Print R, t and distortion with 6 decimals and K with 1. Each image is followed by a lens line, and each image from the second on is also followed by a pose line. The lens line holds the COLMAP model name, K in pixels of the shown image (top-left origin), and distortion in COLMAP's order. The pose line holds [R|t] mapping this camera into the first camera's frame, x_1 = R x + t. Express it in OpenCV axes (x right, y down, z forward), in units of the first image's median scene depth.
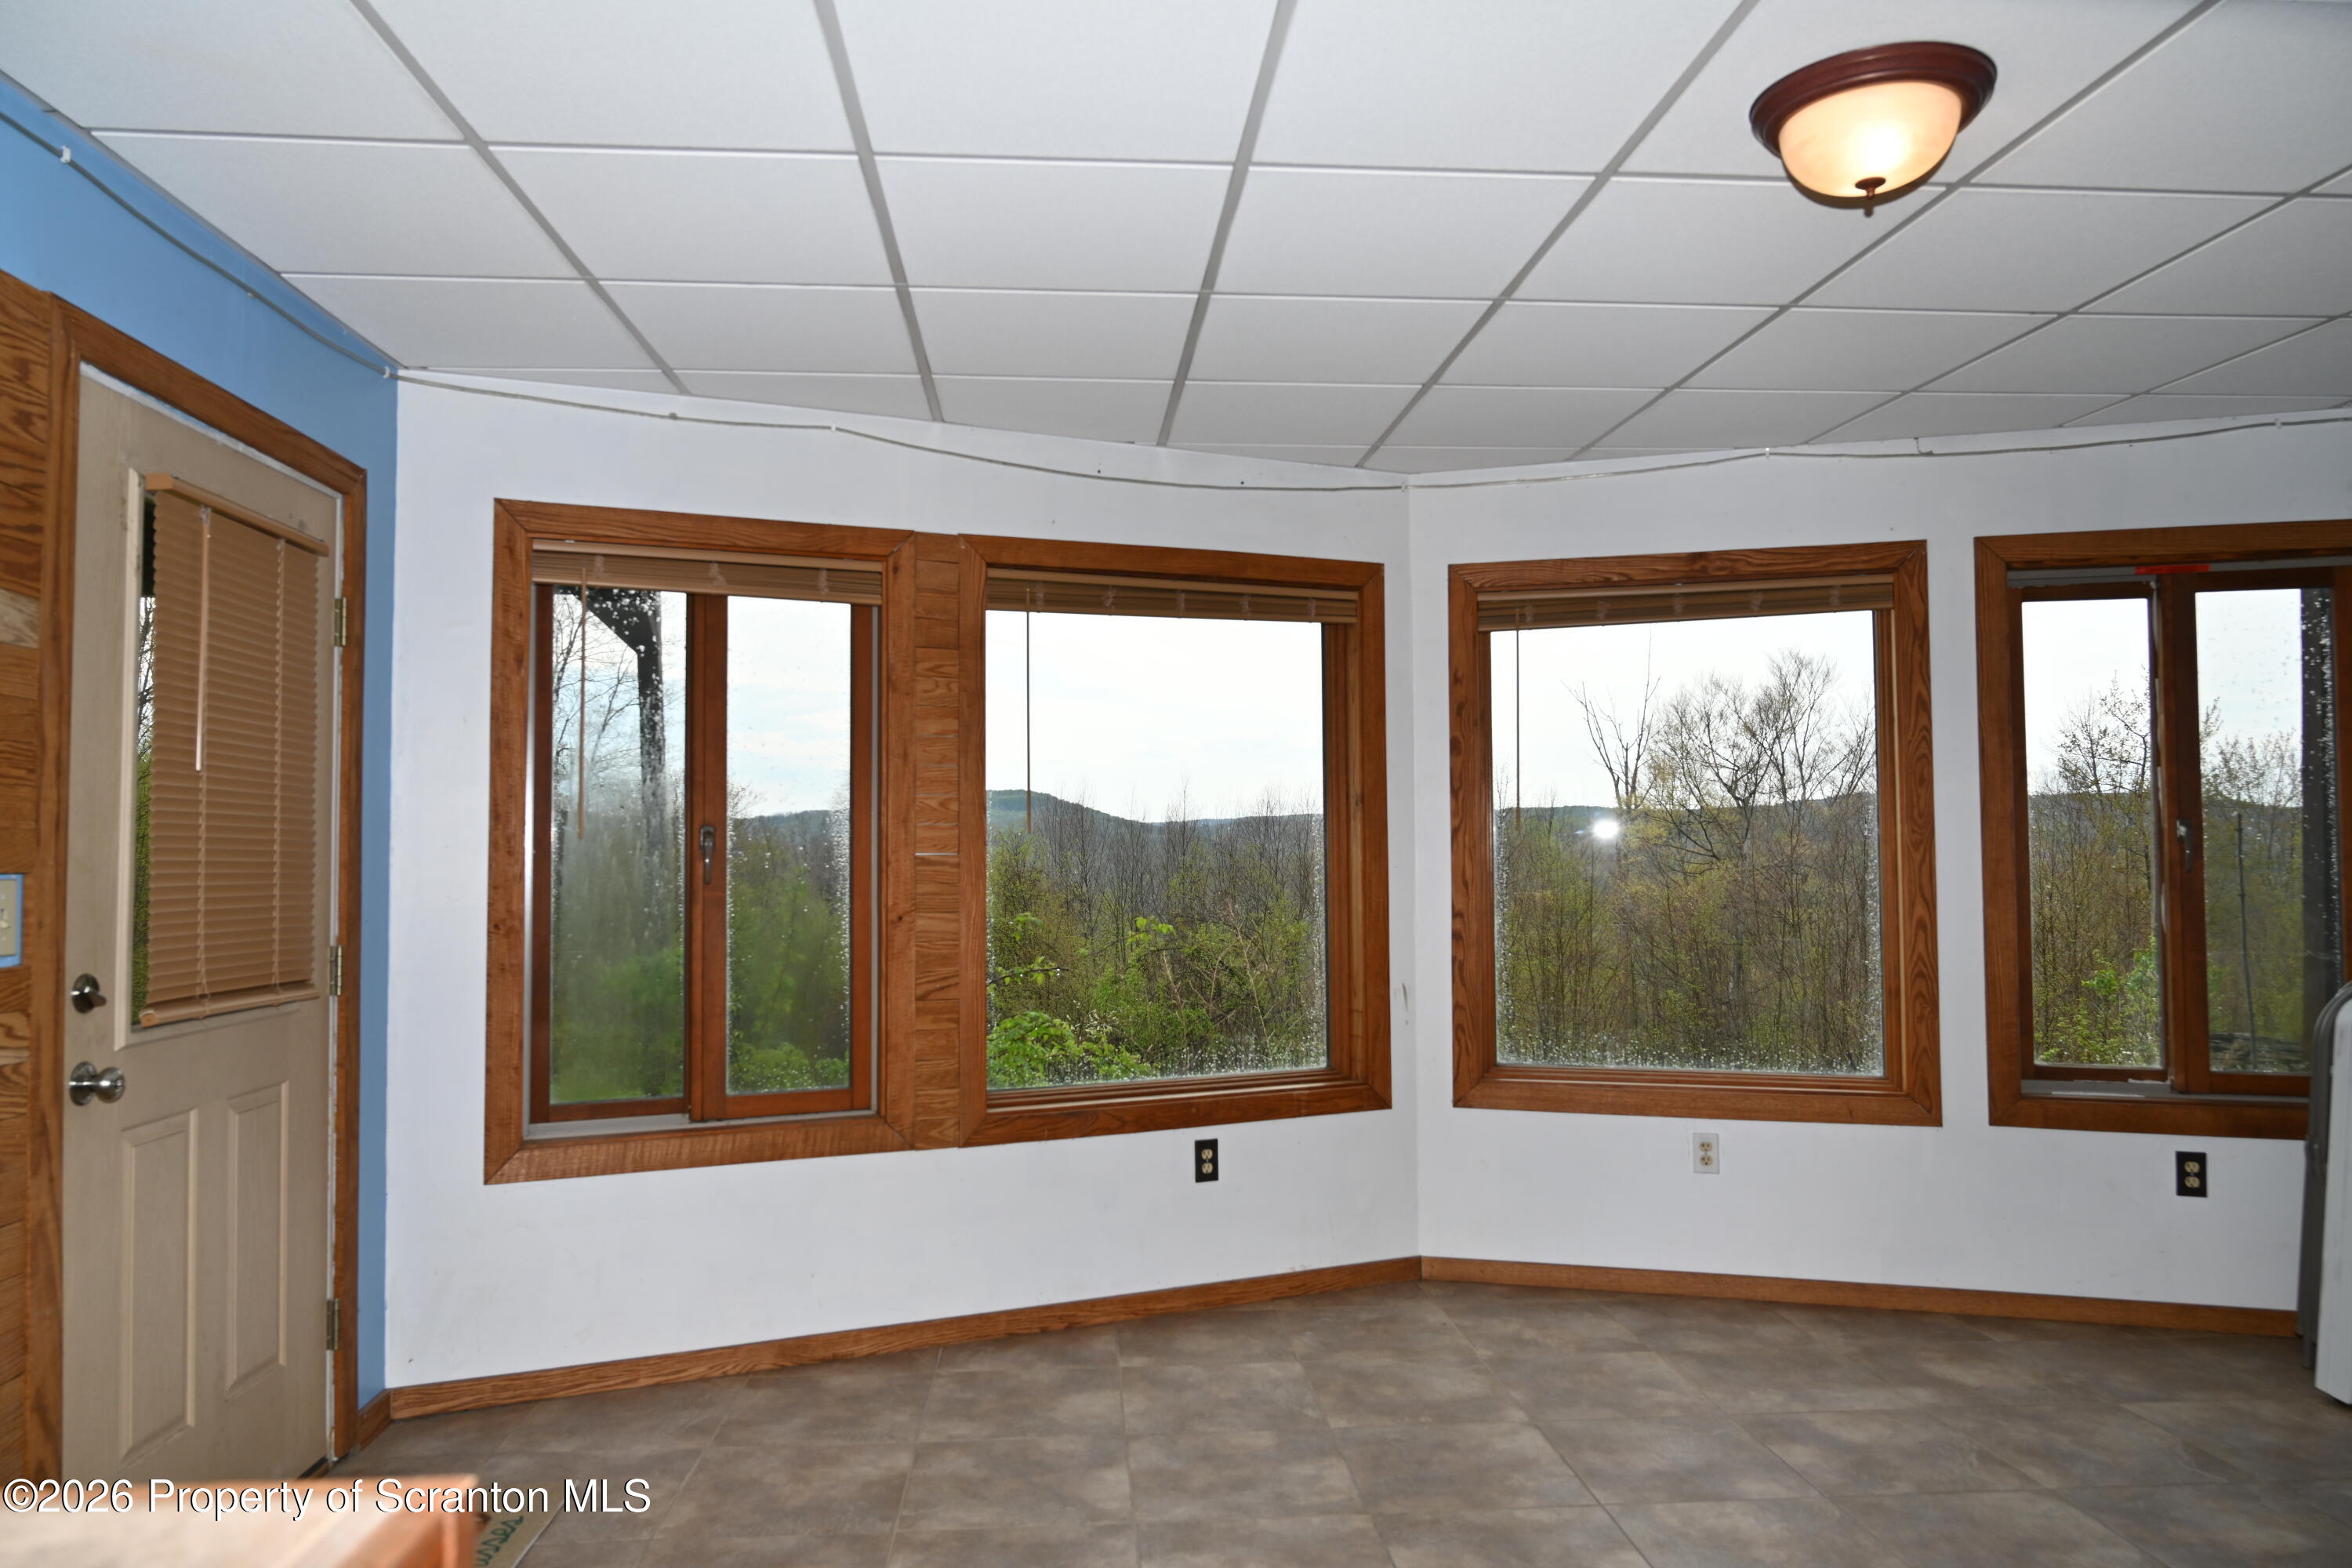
lens RADIAL K [[1560.8, 0, 1175.1], [0, 1560.8, 790.1], [0, 0, 1]] dist [-0.022212, 0.001005]
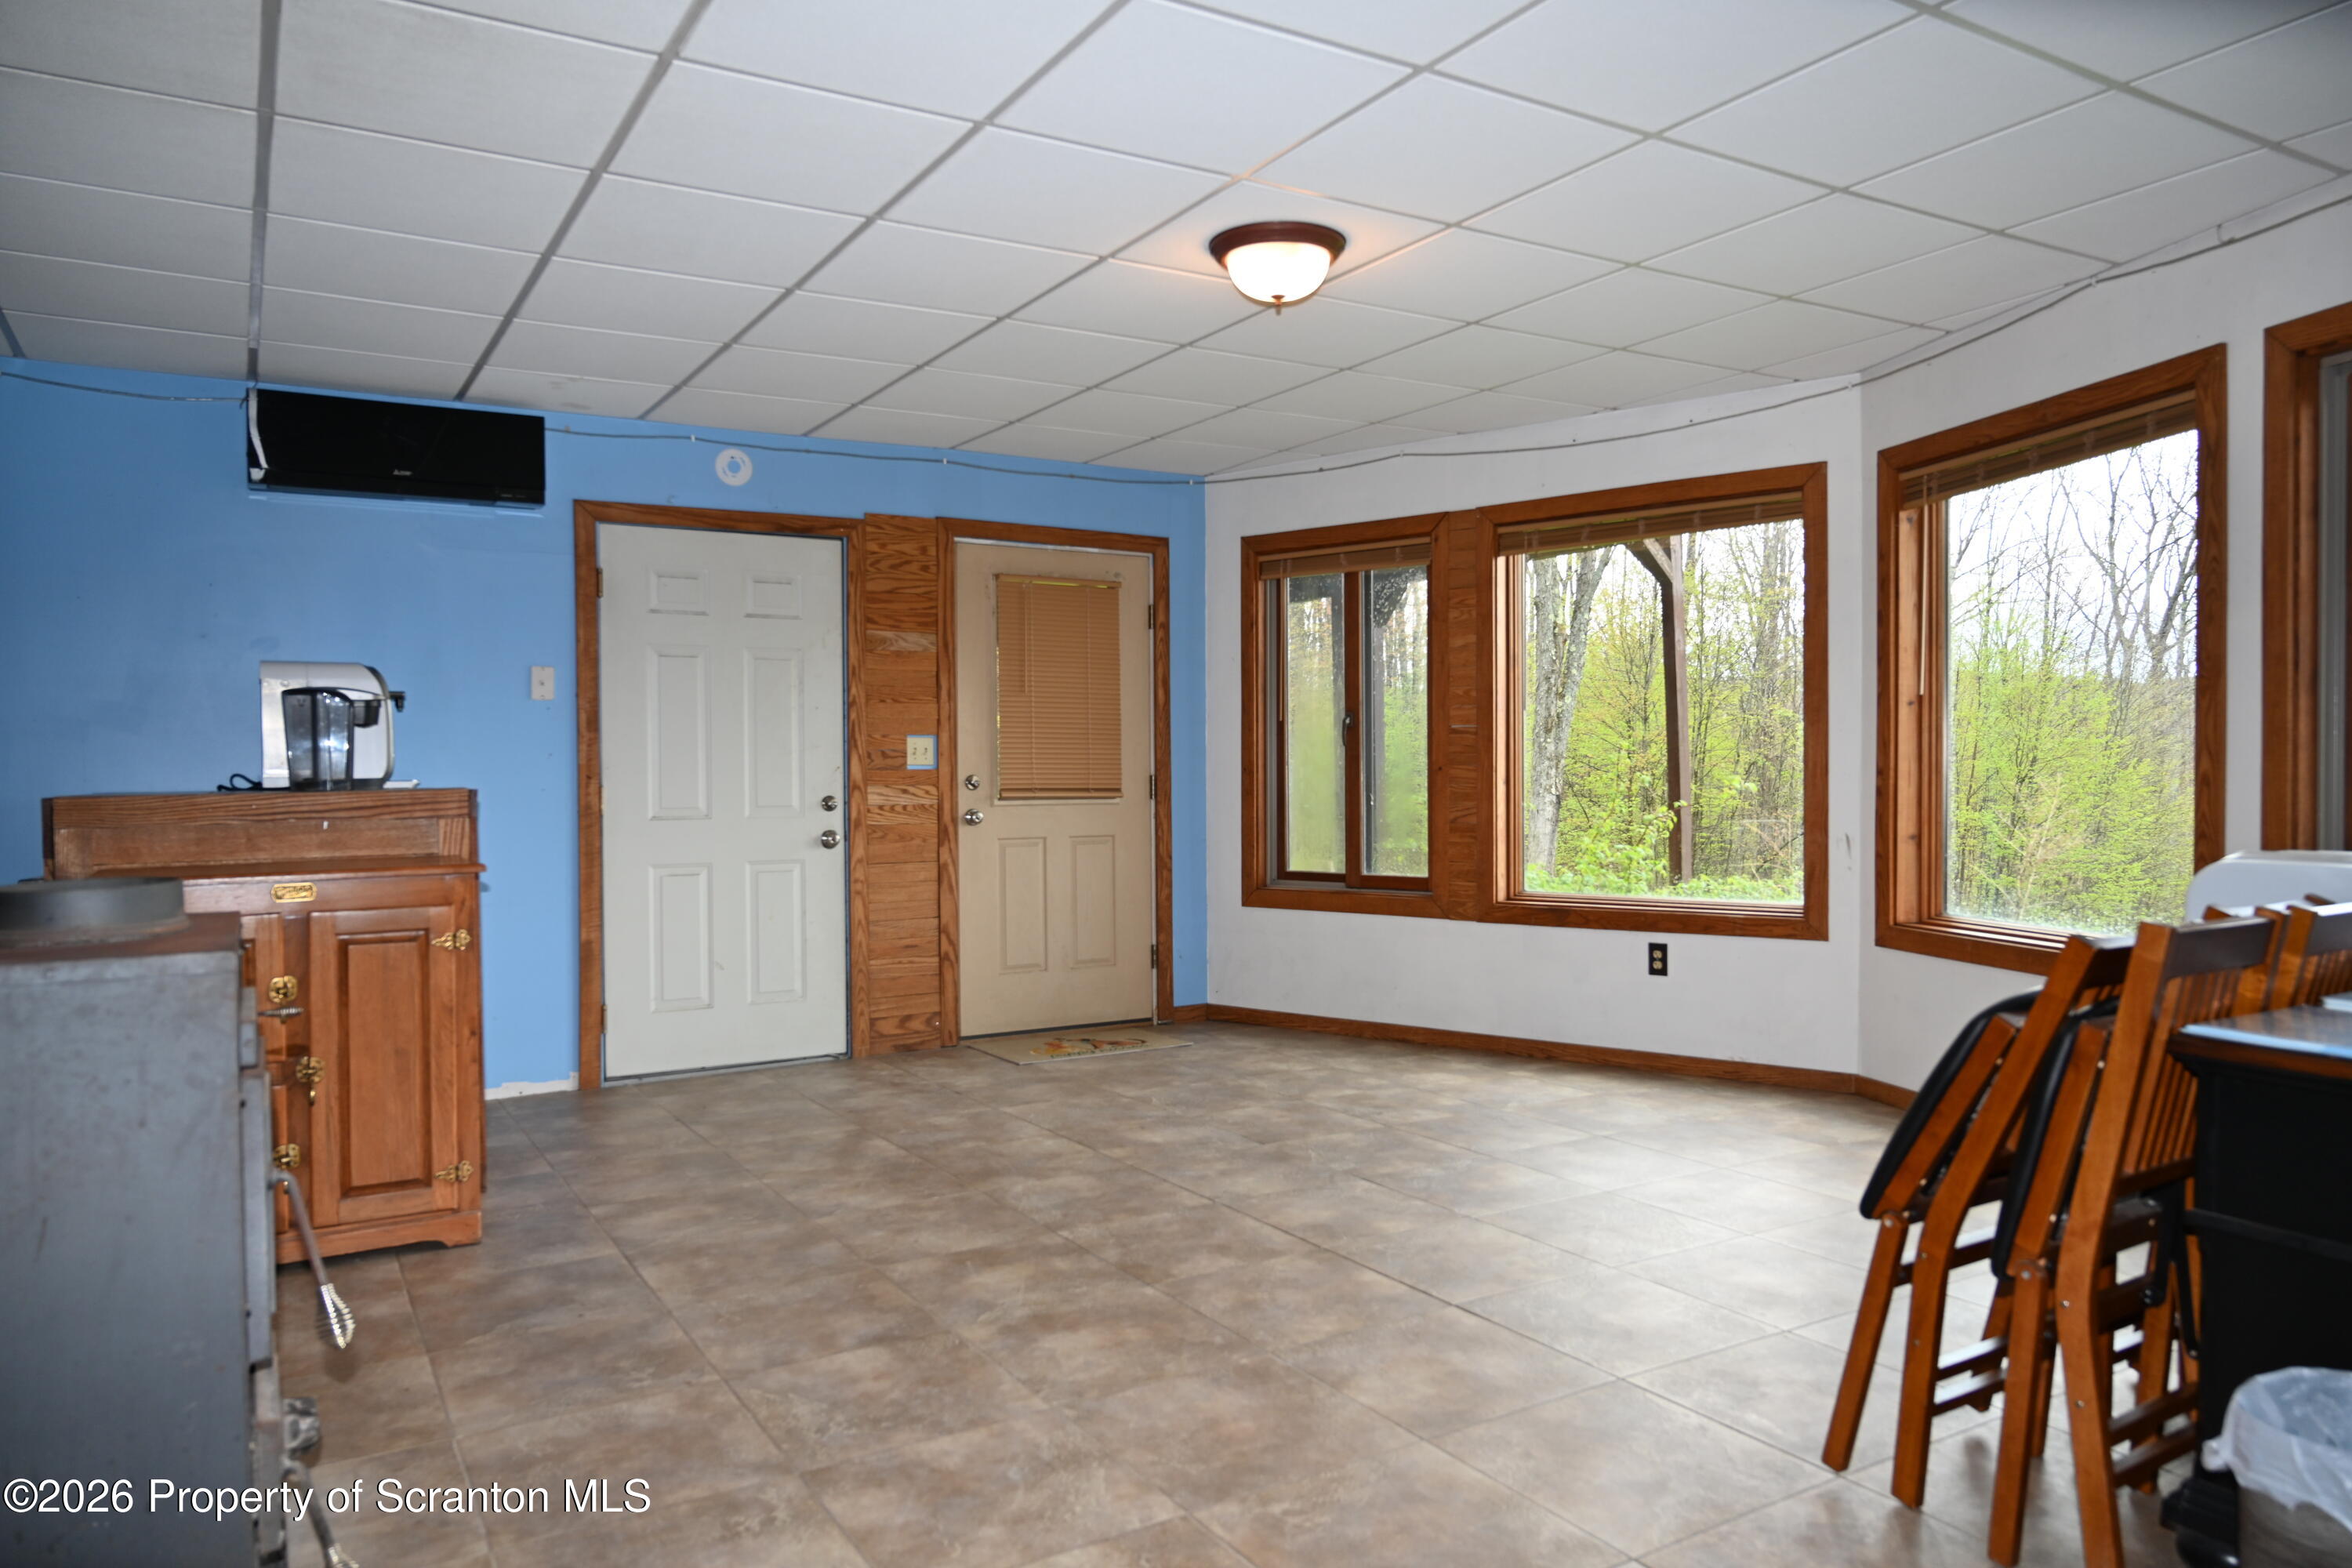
lens RADIAL K [[1566.4, 0, 1179.0], [0, 1566.4, 785.9], [0, 0, 1]] dist [-0.007611, -0.000670]
pose [[0.460129, 0.010279, -0.887793, 1.058729], [0.040382, 0.998656, 0.032492, 0.038601], [0.886933, -0.050802, 0.459095, 0.063904]]
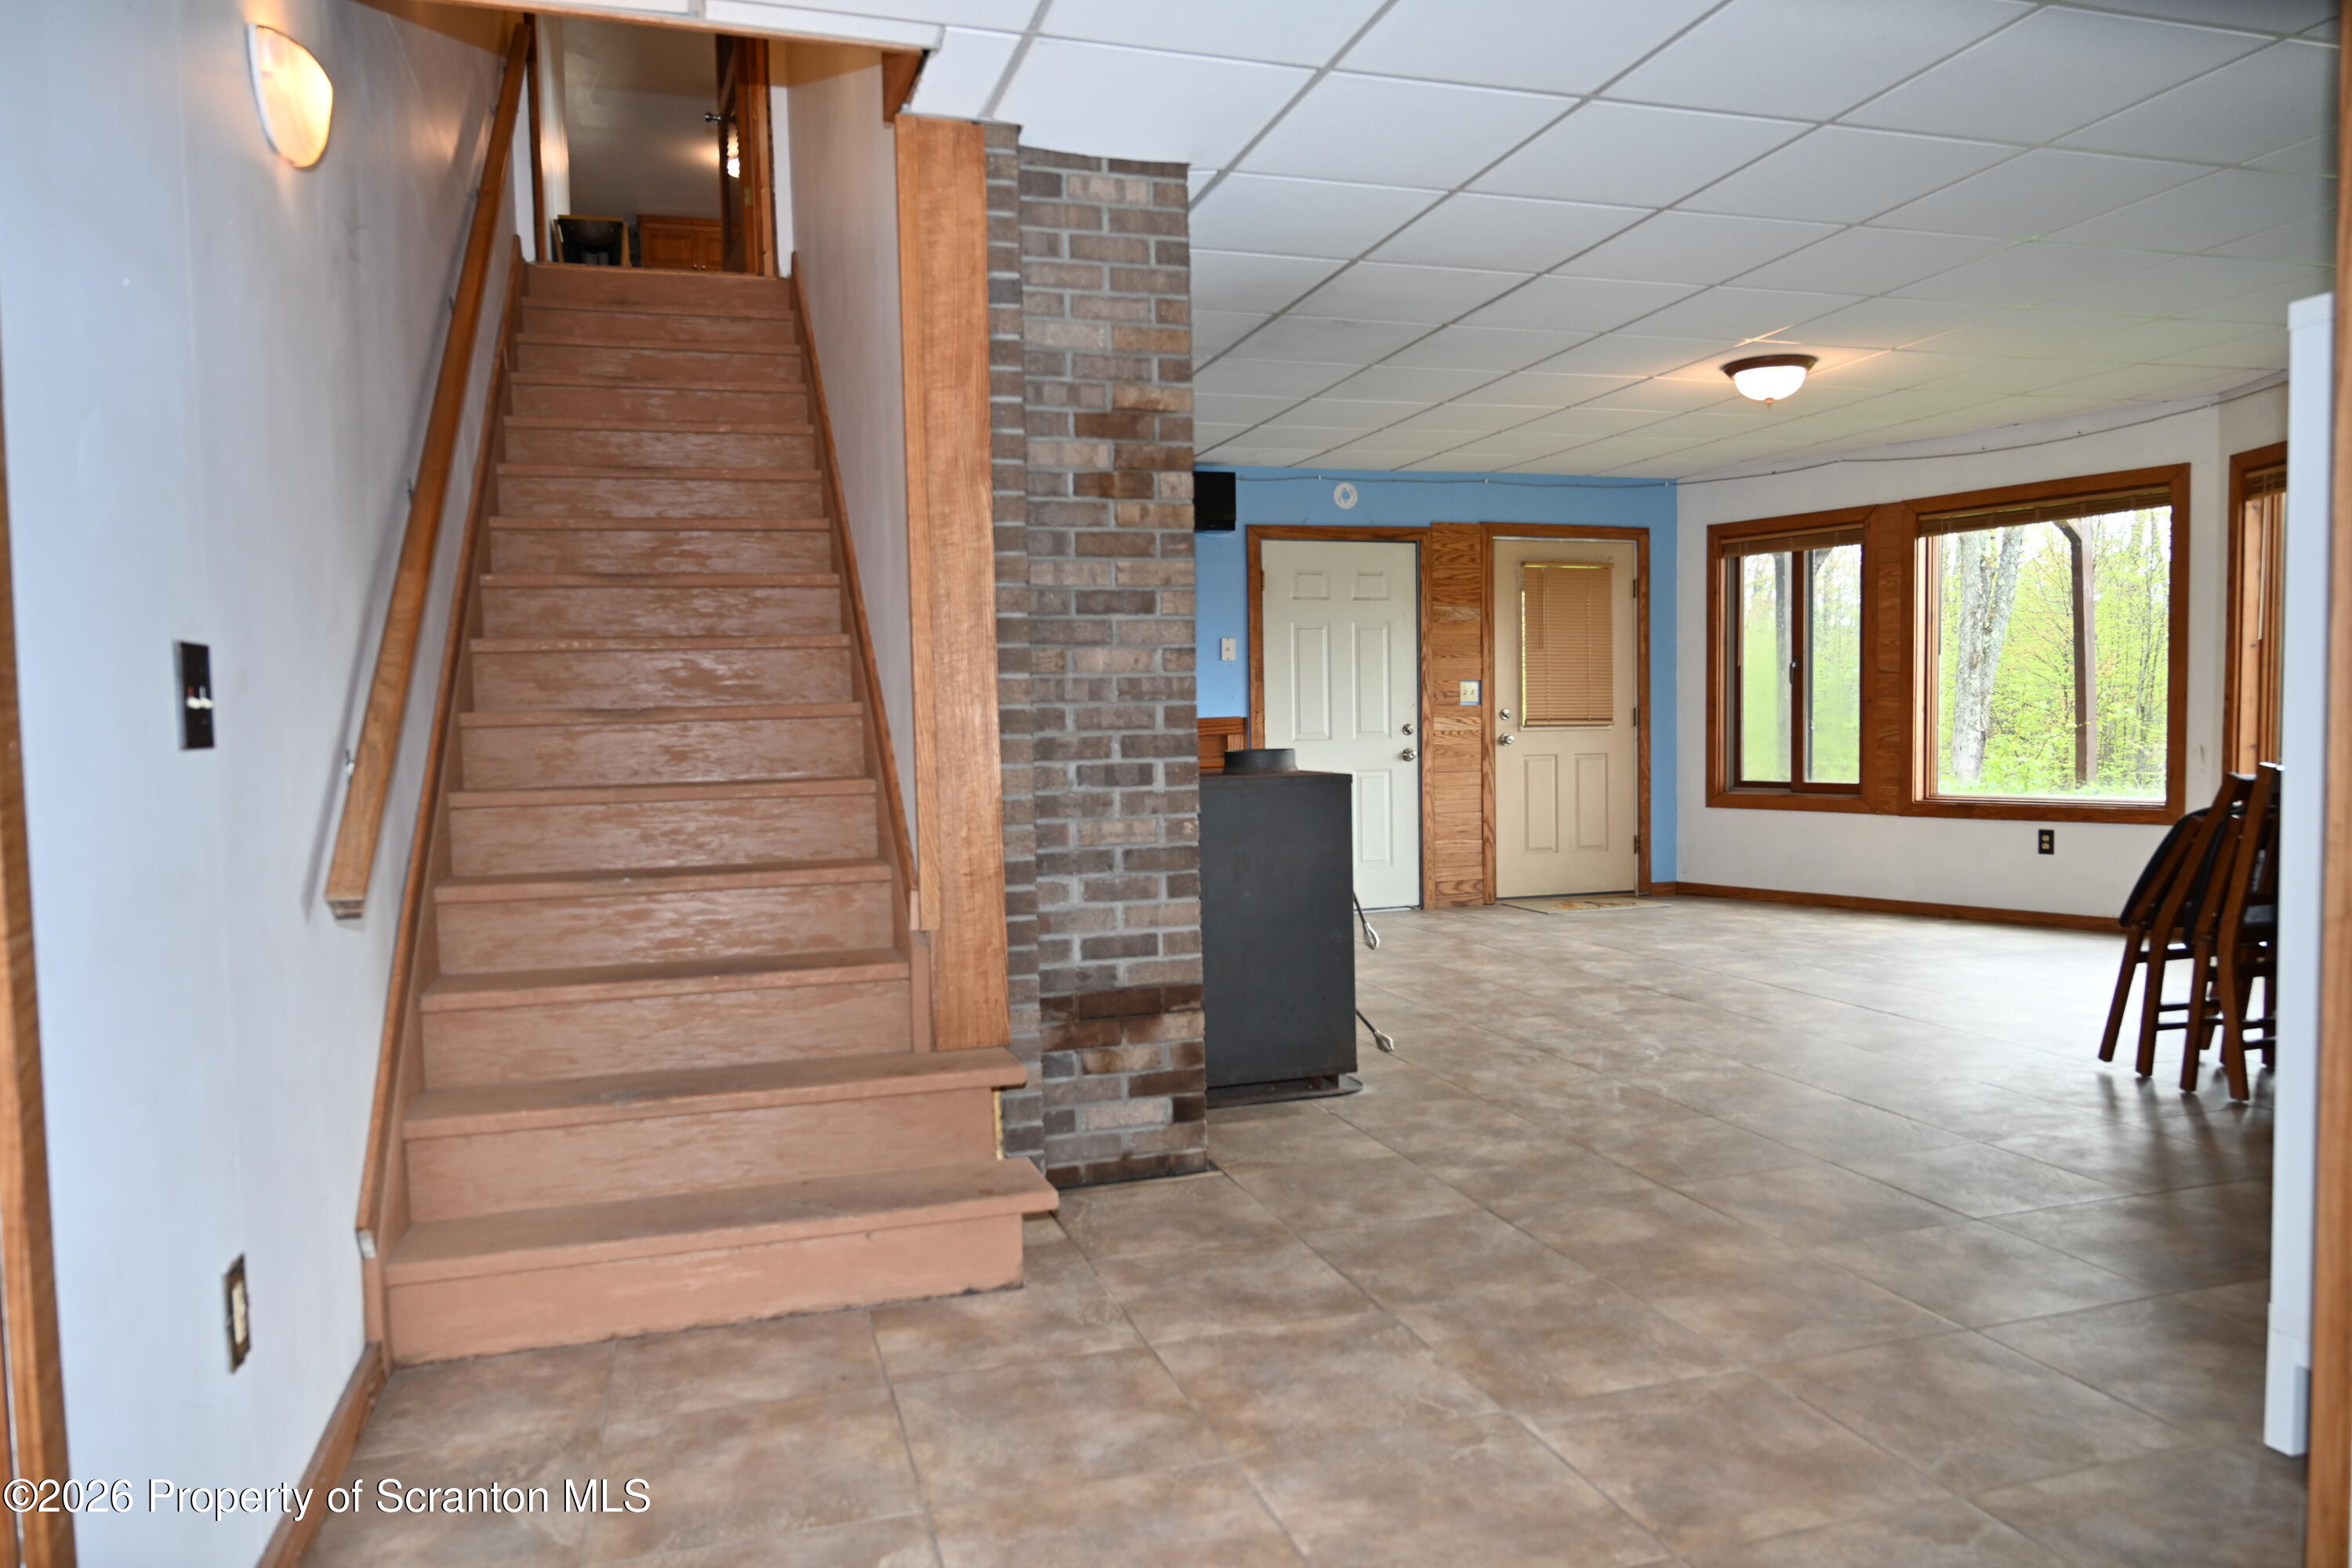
lens RADIAL K [[1566.4, 0, 1175.5], [0, 1566.4, 795.8], [0, 0, 1]] dist [-0.007611, -0.000670]
pose [[0.234125, 0.048626, -0.970990, 1.566662], [0.054005, 0.996556, 0.062928, 0.029334], [0.970705, -0.067171, 0.230693, -0.345090]]
